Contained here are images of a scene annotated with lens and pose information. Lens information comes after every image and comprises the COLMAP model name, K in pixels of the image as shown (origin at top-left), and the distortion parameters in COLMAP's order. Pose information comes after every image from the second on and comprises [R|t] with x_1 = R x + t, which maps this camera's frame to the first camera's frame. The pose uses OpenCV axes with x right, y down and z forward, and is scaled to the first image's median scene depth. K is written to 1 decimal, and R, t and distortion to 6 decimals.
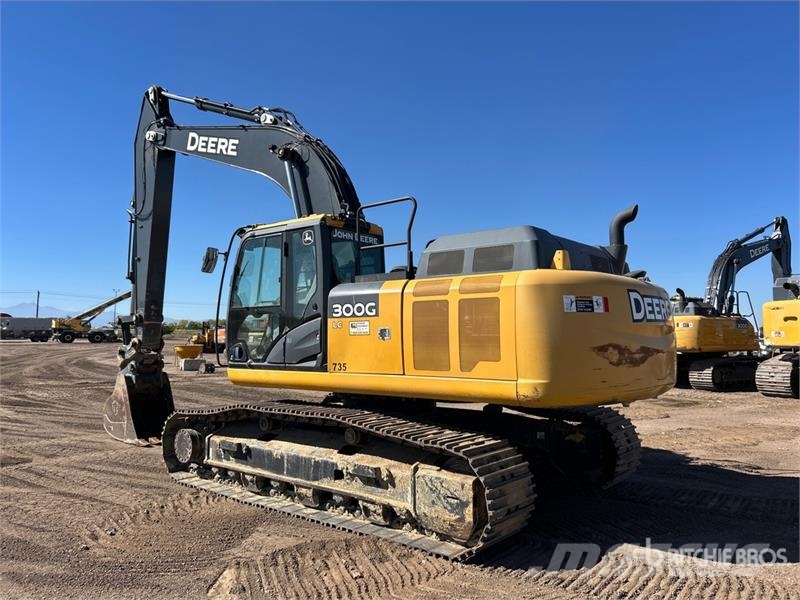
lens RADIAL K [[608.7, 0, 400.3], [0, 608.7, 300.1], [0, 0, 1]] dist [0.044086, -0.048603]
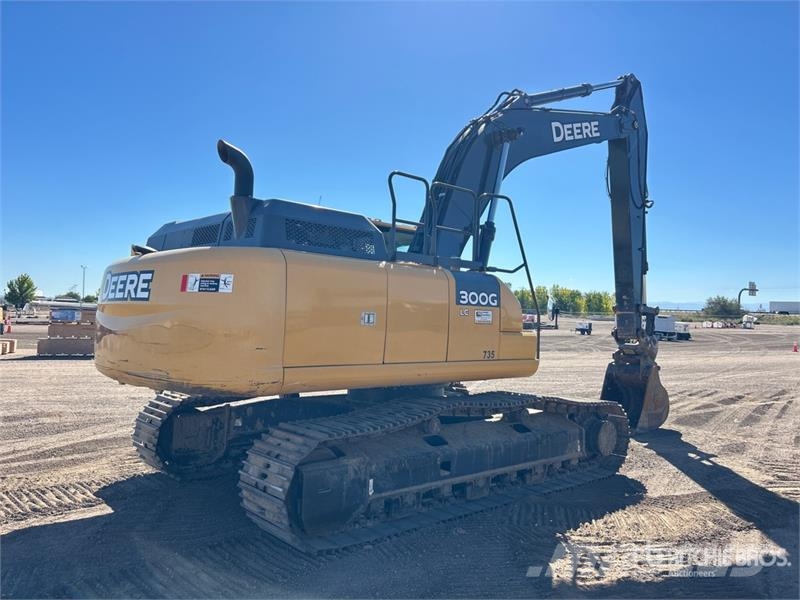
lens RADIAL K [[608.7, 0, 398.0], [0, 608.7, 296.5], [0, 0, 1]] dist [0.044086, -0.048603]
pose [[0.158872, 0.055994, 0.985710, -1.100063], [-0.102706, 0.993911, -0.039906, 0.067087], [-0.981942, -0.094899, 0.163656, 0.958757]]
